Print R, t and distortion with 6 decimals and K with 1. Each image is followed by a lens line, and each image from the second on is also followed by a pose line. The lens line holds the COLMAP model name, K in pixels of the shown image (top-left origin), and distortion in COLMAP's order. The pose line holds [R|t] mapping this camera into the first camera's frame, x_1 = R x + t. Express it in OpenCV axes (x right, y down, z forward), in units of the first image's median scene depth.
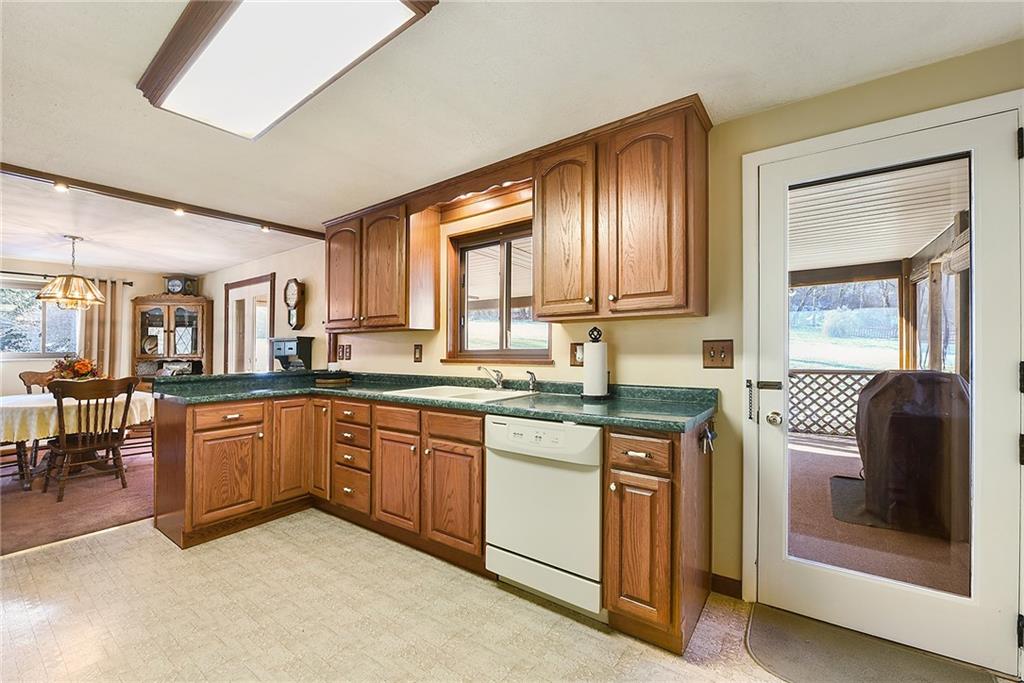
lens RADIAL K [[417.0, 0, 506.9], [0, 417.0, 350.2], [0, 0, 1]] dist [-0.001454, -0.000371]
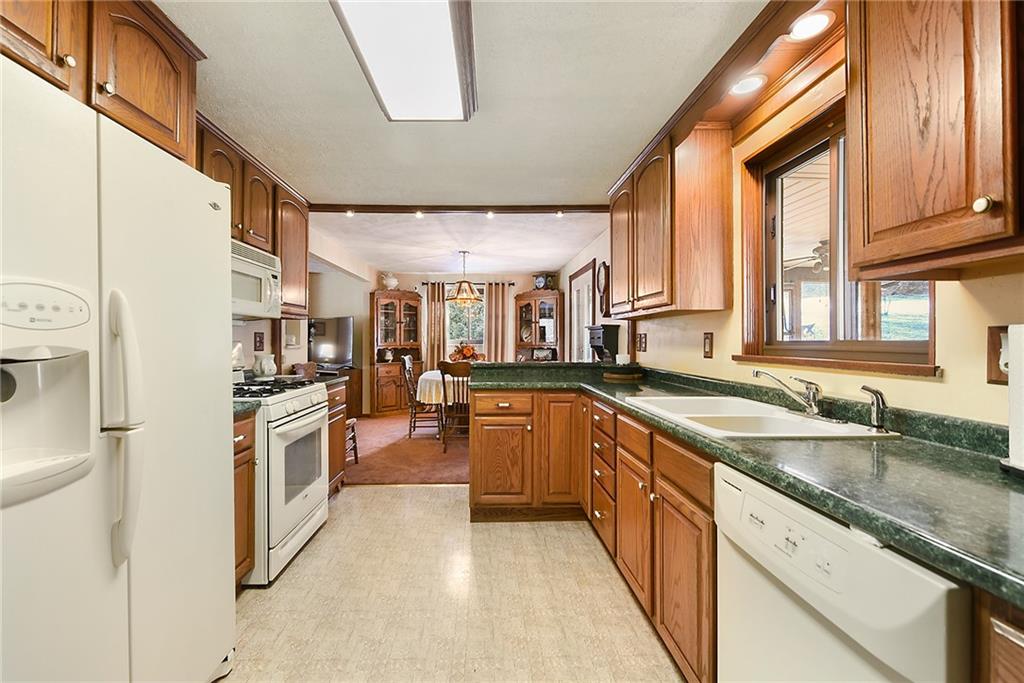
lens RADIAL K [[443.9, 0, 502.6], [0, 443.9, 331.6], [0, 0, 1]] dist [0.001559, -0.001826]
pose [[0.617594, -0.007267, -0.786463, 0.167443], [-0.006927, 0.999868, -0.014678, -0.001947], [0.786466, 0.014512, 0.617462, 0.305861]]
